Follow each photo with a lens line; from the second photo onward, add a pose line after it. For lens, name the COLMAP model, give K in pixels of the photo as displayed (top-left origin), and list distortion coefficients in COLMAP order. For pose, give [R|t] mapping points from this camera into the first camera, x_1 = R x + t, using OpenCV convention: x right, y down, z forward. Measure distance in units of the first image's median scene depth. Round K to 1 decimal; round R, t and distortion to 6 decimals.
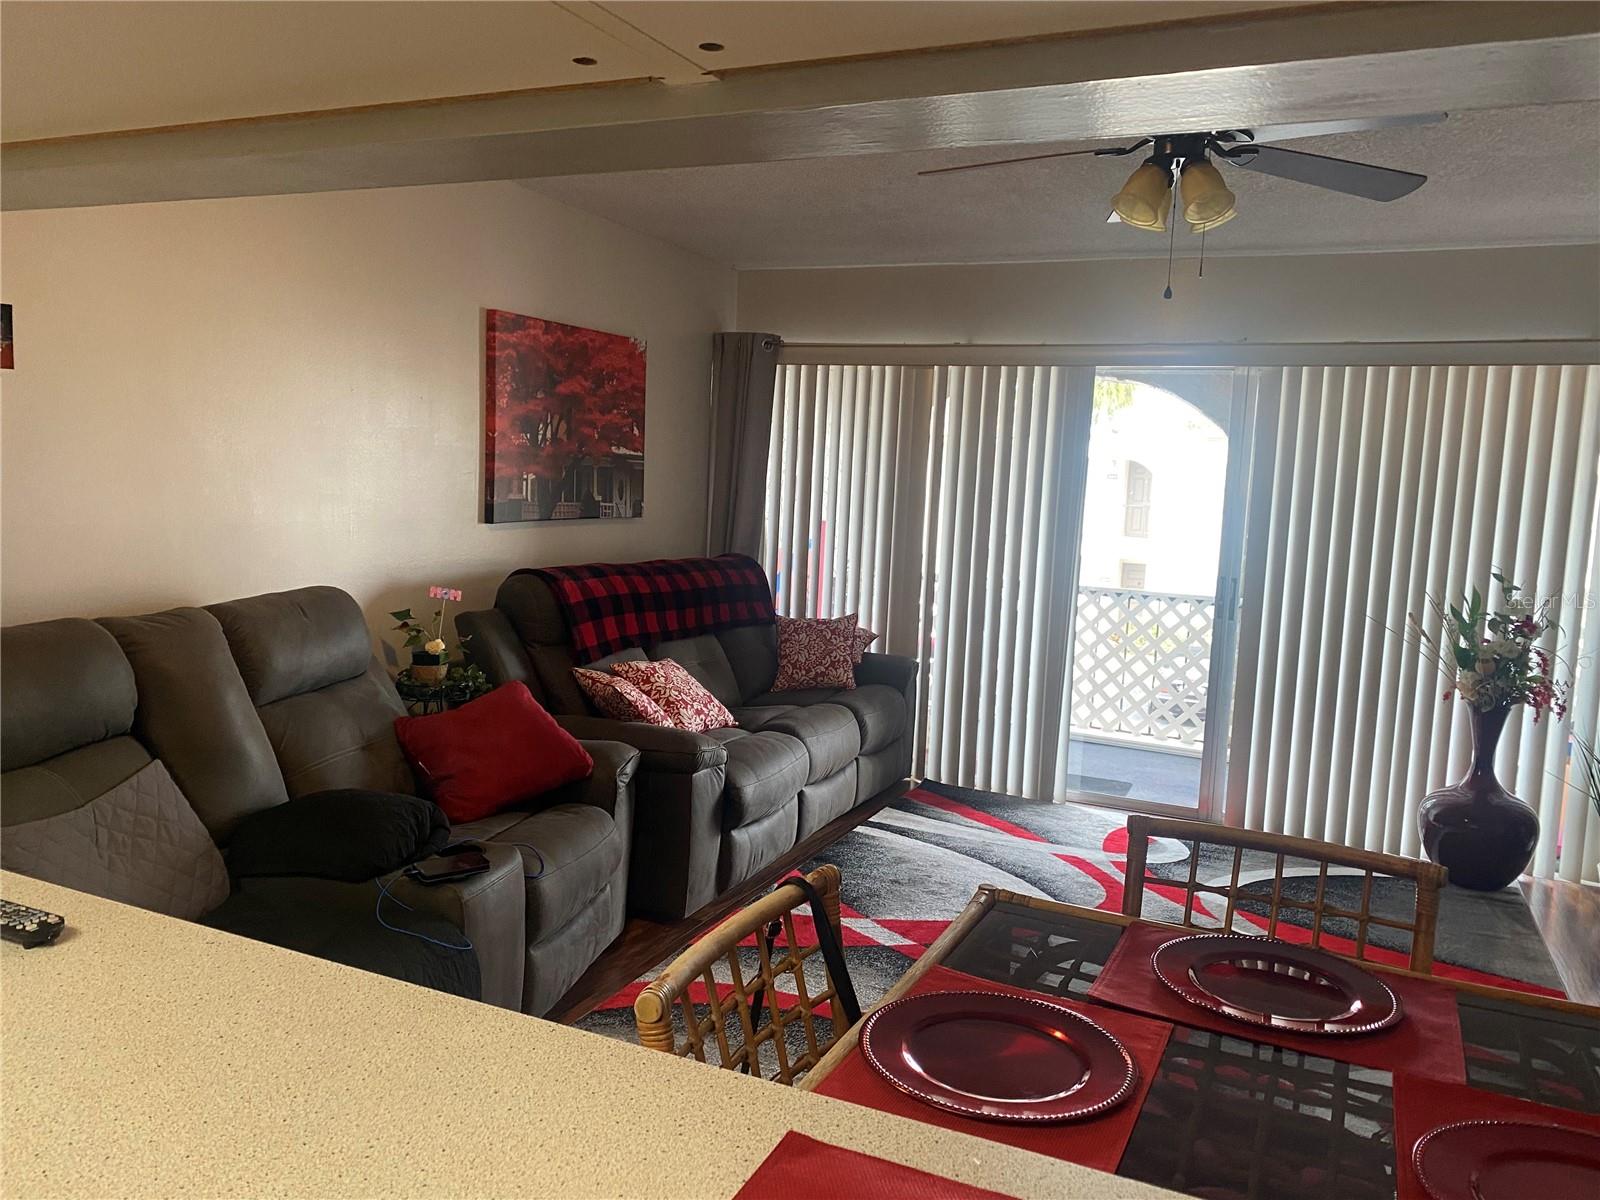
lens RADIAL K [[1216.3, 0, 806.3], [0, 1216.3, 588.1], [0, 0, 1]] dist [0.049790, -0.058021]
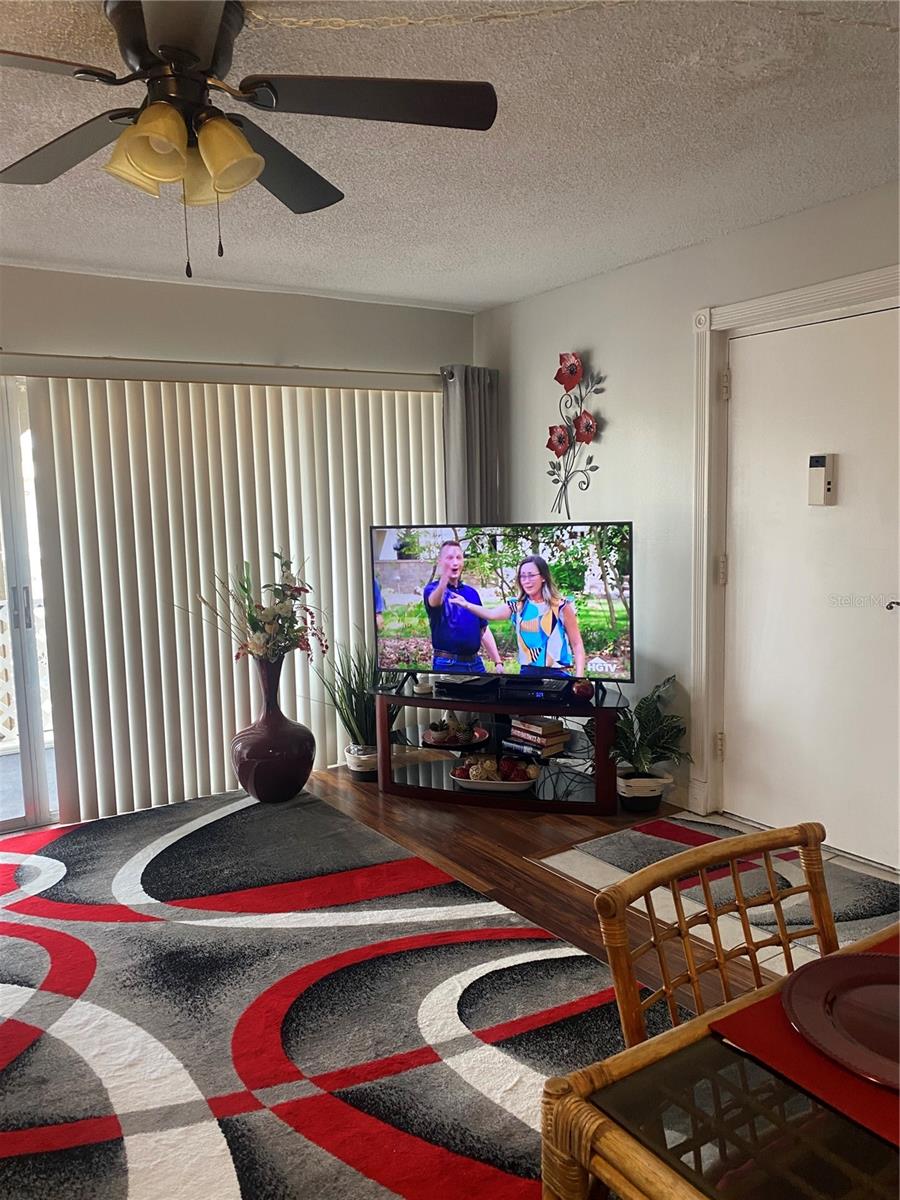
lens RADIAL K [[912.2, 0, 444.9], [0, 912.2, 600.4], [0, 0, 1]] dist [0.049790, -0.058021]
pose [[0.526982, -0.160487, 0.834586, -0.120003], [0.126947, 0.985856, 0.109418, -0.040442], [-0.840342, 0.048287, 0.539902, 0.330394]]
